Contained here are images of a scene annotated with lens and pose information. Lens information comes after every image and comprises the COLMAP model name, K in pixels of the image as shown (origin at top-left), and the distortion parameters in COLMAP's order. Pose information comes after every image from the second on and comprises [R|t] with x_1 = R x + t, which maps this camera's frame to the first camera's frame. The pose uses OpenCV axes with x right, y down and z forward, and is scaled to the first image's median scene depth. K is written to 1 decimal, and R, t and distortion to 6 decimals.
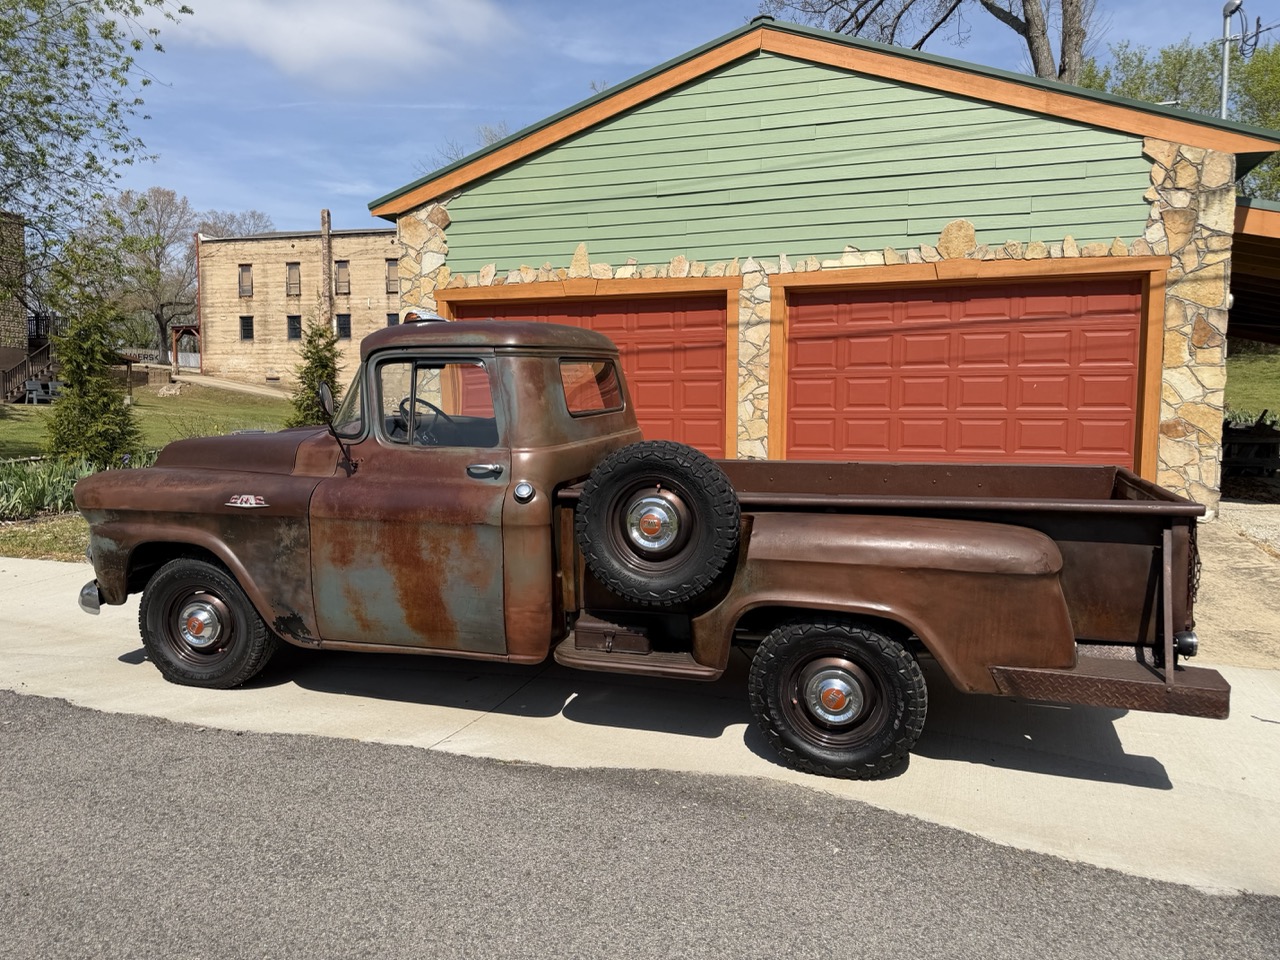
lens RADIAL K [[907.9, 0, 643.6], [0, 907.9, 476.6], [0, 0, 1]] dist [0.072334, -0.091651]
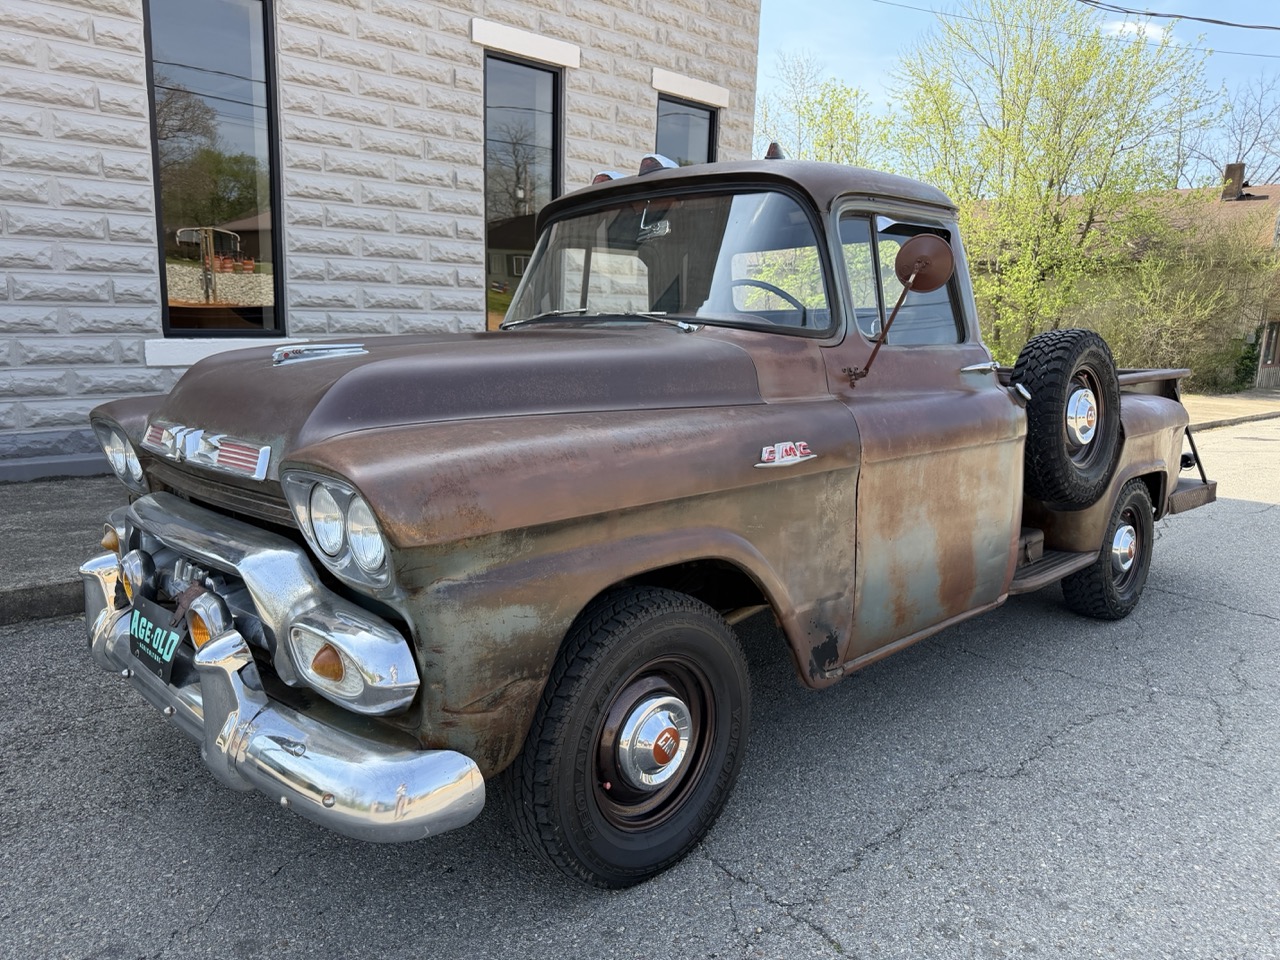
lens RADIAL K [[905.2, 0, 647.4], [0, 905.2, 473.2], [0, 0, 1]] dist [0.073332, -0.099143]
pose [[0.494410, -0.126738, 0.859940, -0.906844], [0.095304, 0.991253, 0.091297, -0.017535], [-0.863989, 0.036817, 0.502164, 0.784859]]
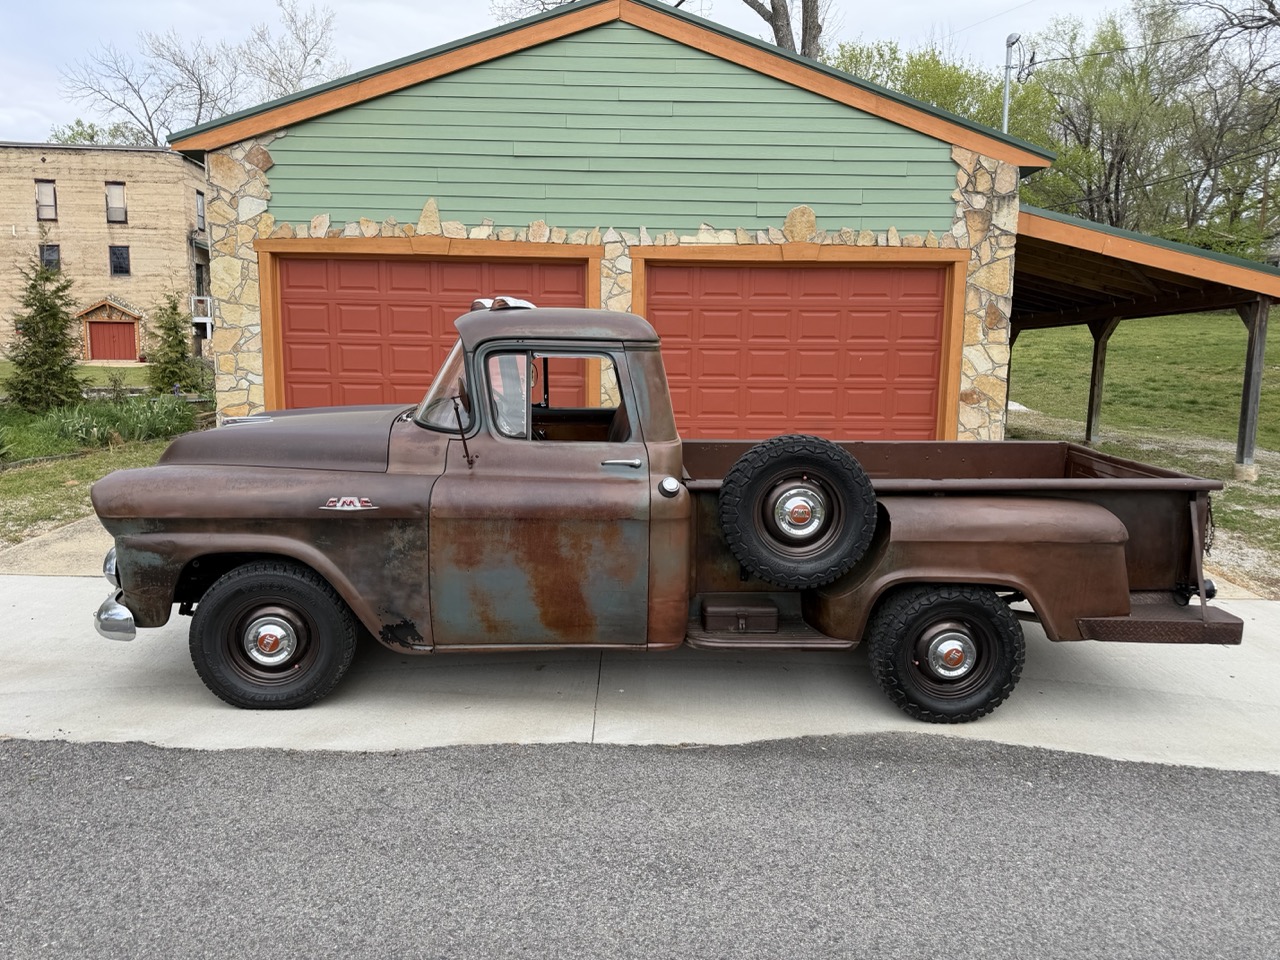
lens RADIAL K [[905.2, 0, 647.4], [0, 905.2, 473.2], [0, 0, 1]] dist [0.073332, -0.099143]
pose [[0.943833, -0.031447, 0.328924, -0.438992], [0.014718, 0.998474, 0.053228, -0.046744], [-0.330096, -0.045397, 0.942855, 0.040674]]
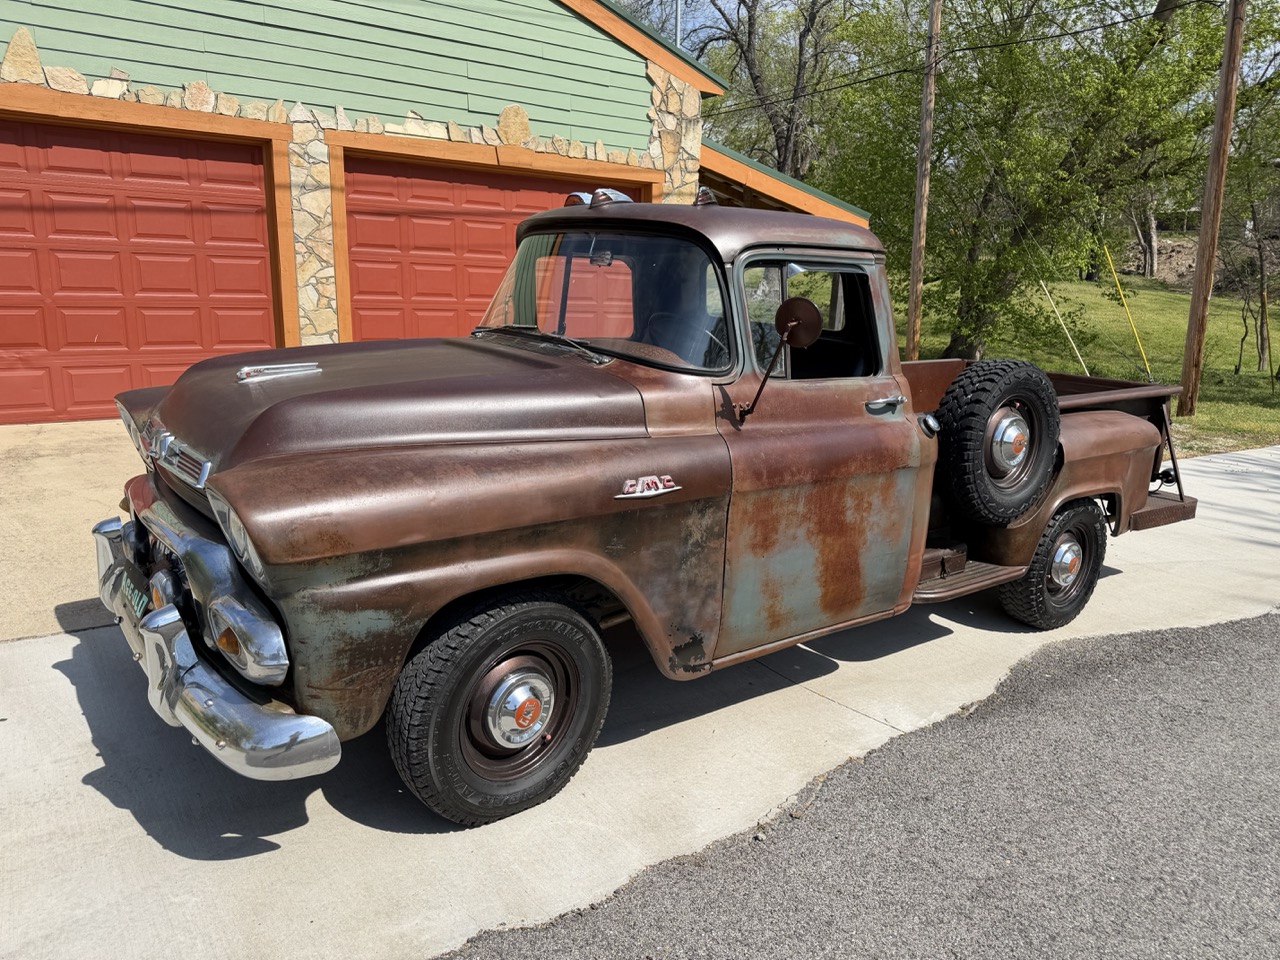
lens RADIAL K [[895.2, 0, 643.2], [0, 895.2, 475.0], [0, 0, 1]] dist [0.134989, -0.229656]
pose [[0.593609, -0.149263, 0.790790, -0.897760], [0.038811, 0.986815, 0.157129, -0.075829], [-0.803817, -0.062582, 0.591575, 0.623636]]
